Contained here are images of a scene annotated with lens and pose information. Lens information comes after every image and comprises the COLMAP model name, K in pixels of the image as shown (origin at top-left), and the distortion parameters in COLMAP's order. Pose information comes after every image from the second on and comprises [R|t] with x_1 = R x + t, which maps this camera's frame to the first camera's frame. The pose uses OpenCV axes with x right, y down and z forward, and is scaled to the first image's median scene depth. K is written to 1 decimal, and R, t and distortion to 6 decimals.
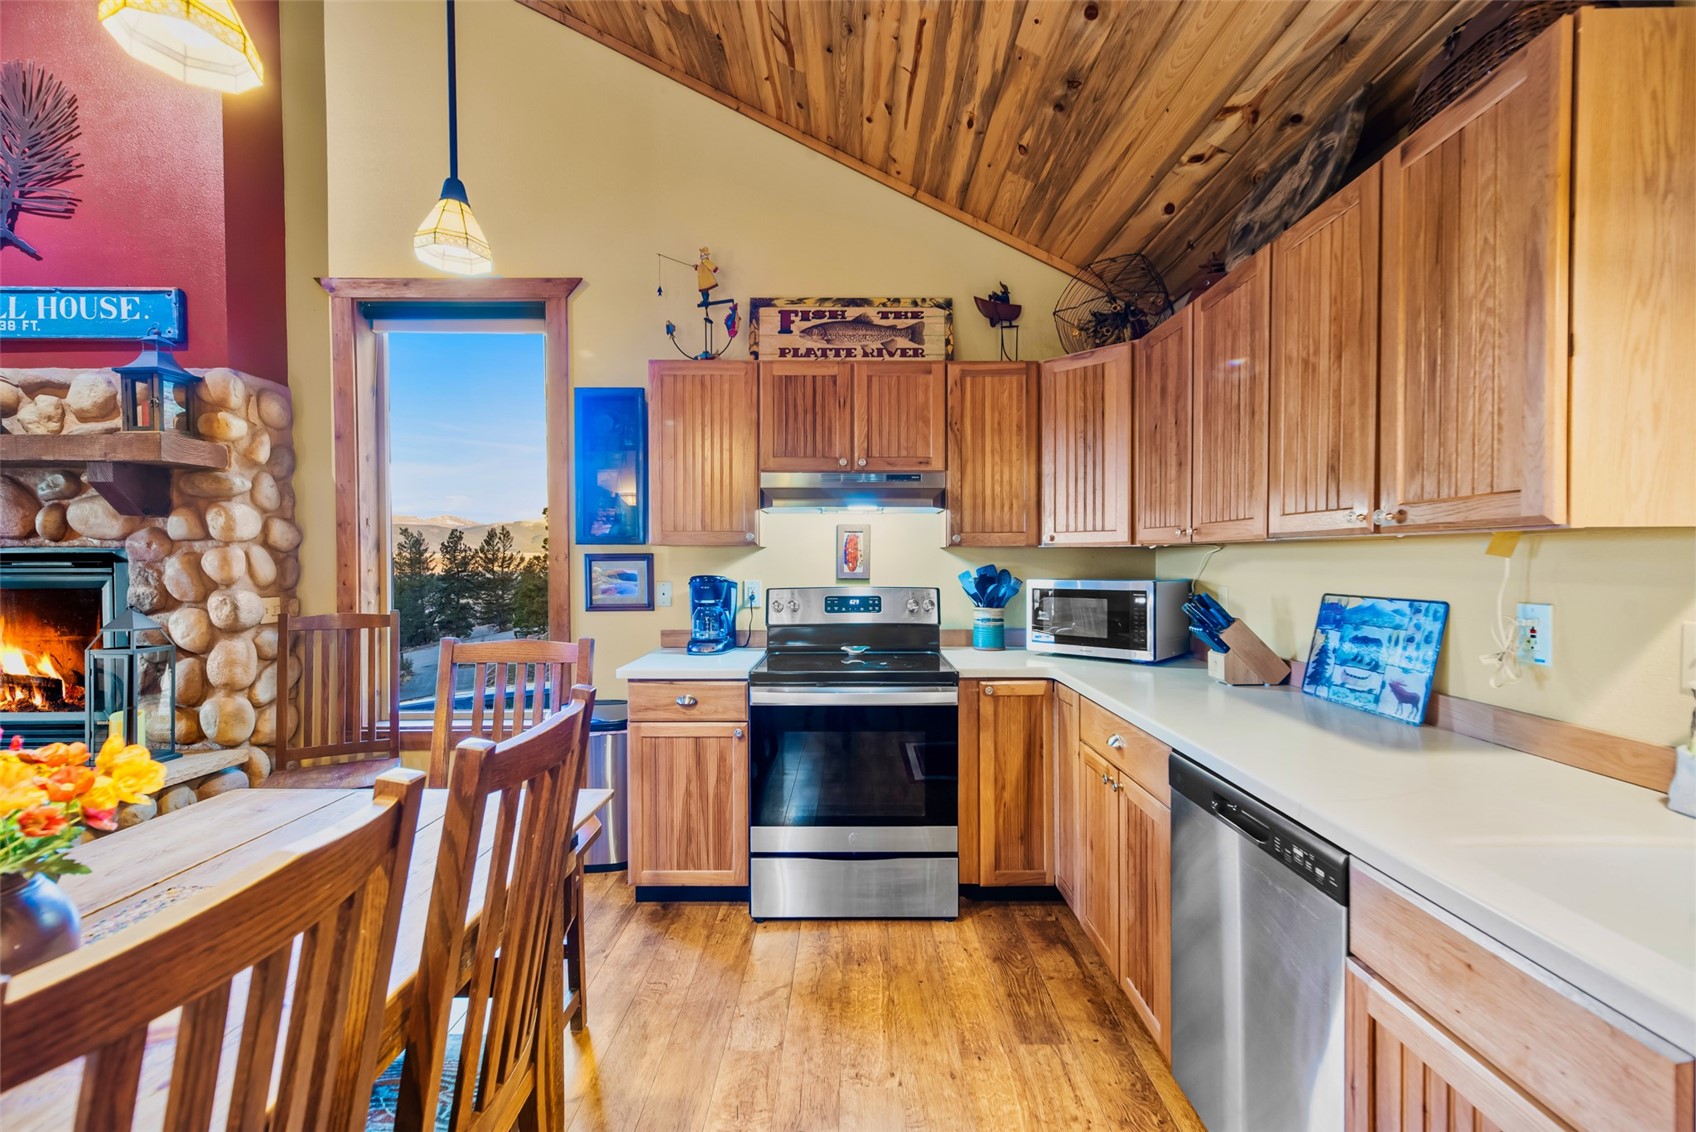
lens RADIAL K [[731.1, 0, 846.1], [0, 731.1, 570.9], [0, 0, 1]] dist [0.004256, 0.000180]
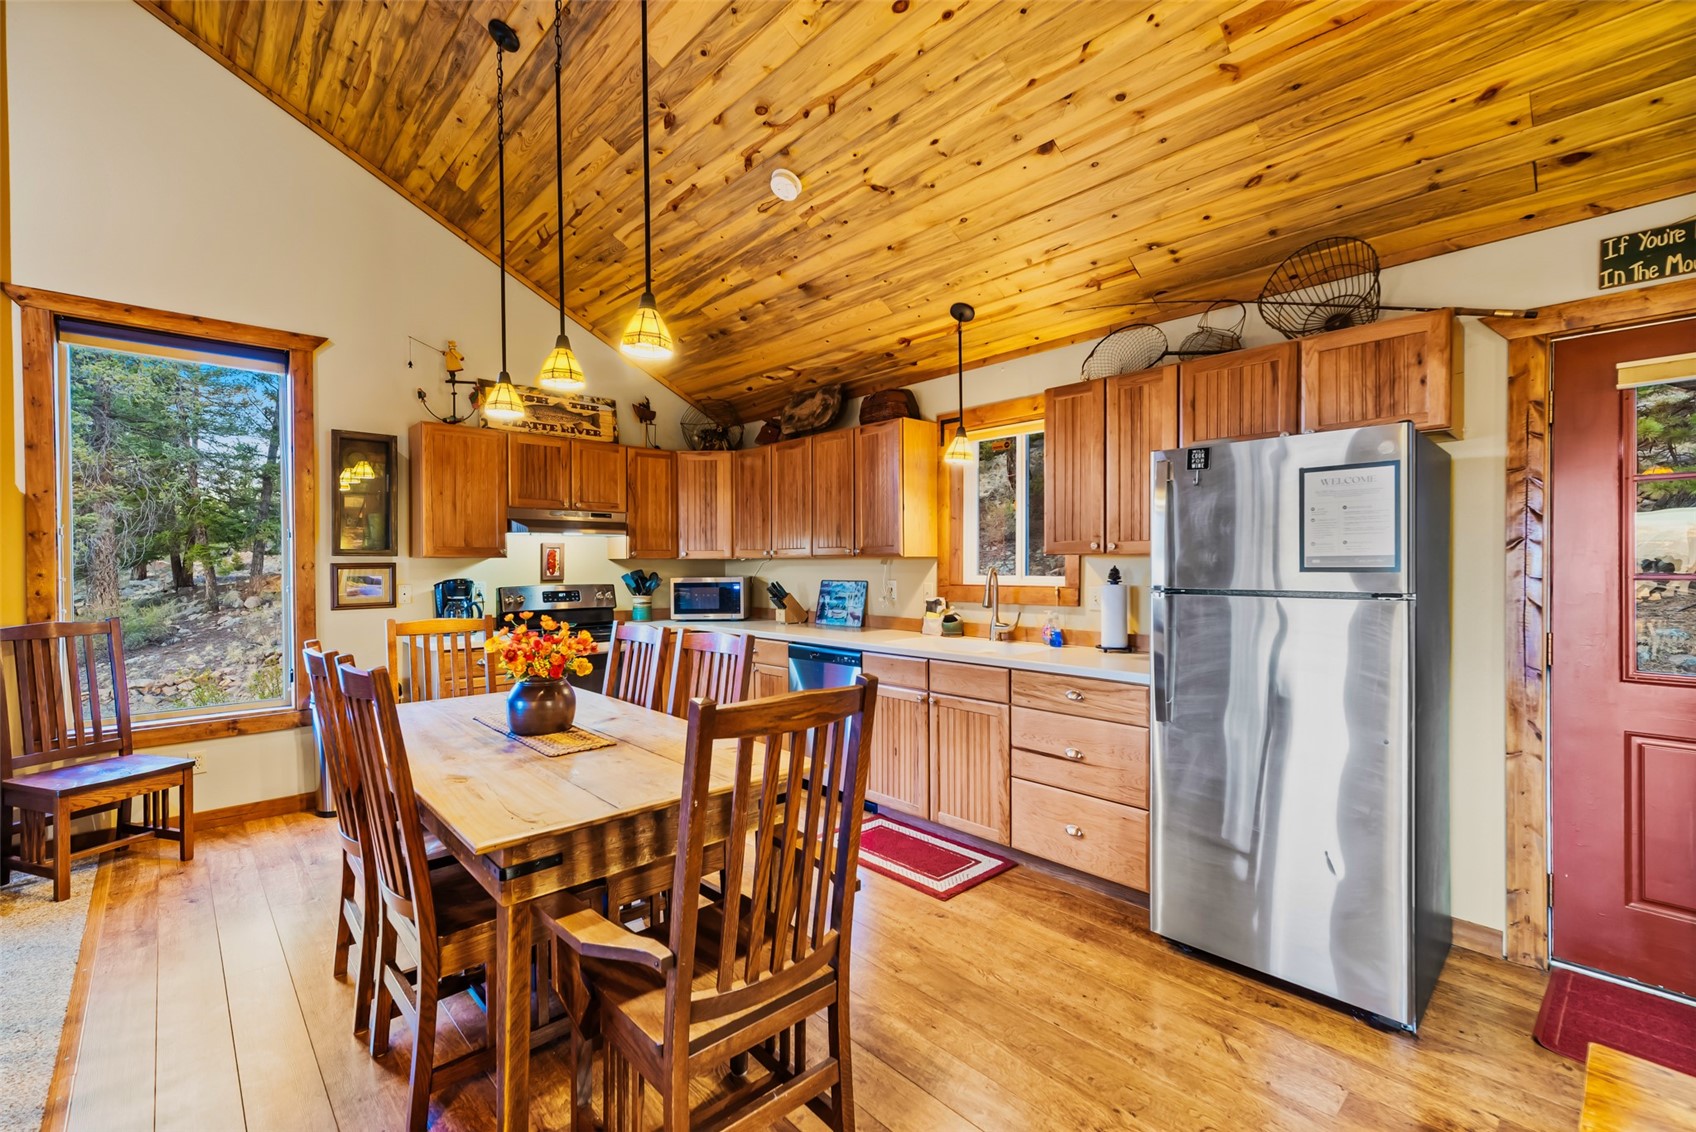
lens RADIAL K [[731.1, 0, 848.0], [0, 731.1, 567.2], [0, 0, 1]] dist [0.004256, 0.000180]
pose [[0.729306, -0.005693, 0.684164, -0.625262], [0.014715, 0.999865, -0.007365, 0.005734], [-0.684030, 0.015439, 0.729291, -0.535251]]
